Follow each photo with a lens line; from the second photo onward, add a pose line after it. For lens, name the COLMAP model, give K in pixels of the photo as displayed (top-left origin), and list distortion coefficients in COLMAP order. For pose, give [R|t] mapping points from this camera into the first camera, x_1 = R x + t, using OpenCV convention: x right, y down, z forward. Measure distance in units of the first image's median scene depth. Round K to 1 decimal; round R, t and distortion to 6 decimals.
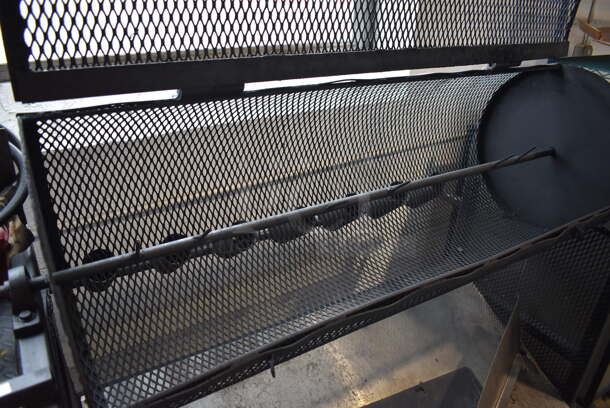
lens RADIAL K [[471.1, 0, 305.0], [0, 471.1, 204.0], [0, 0, 1]] dist [-0.095289, 0.006254]
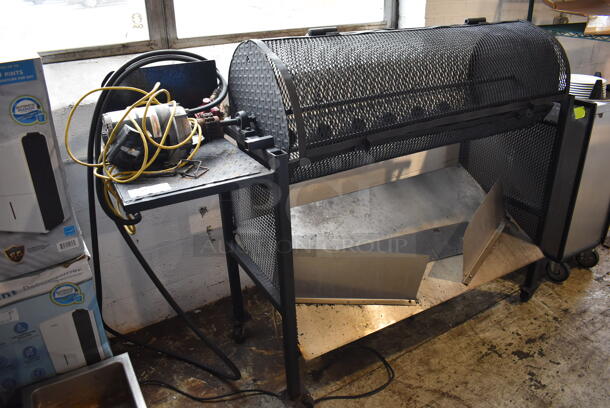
lens RADIAL K [[471.1, 0, 305.0], [0, 471.1, 204.0], [0, 0, 1]] dist [-0.095289, 0.006254]
pose [[0.996425, -0.034517, -0.077112, -0.072693], [0.034260, 0.999402, -0.004655, 0.303173], [0.077227, 0.001997, 0.997012, -0.635871]]
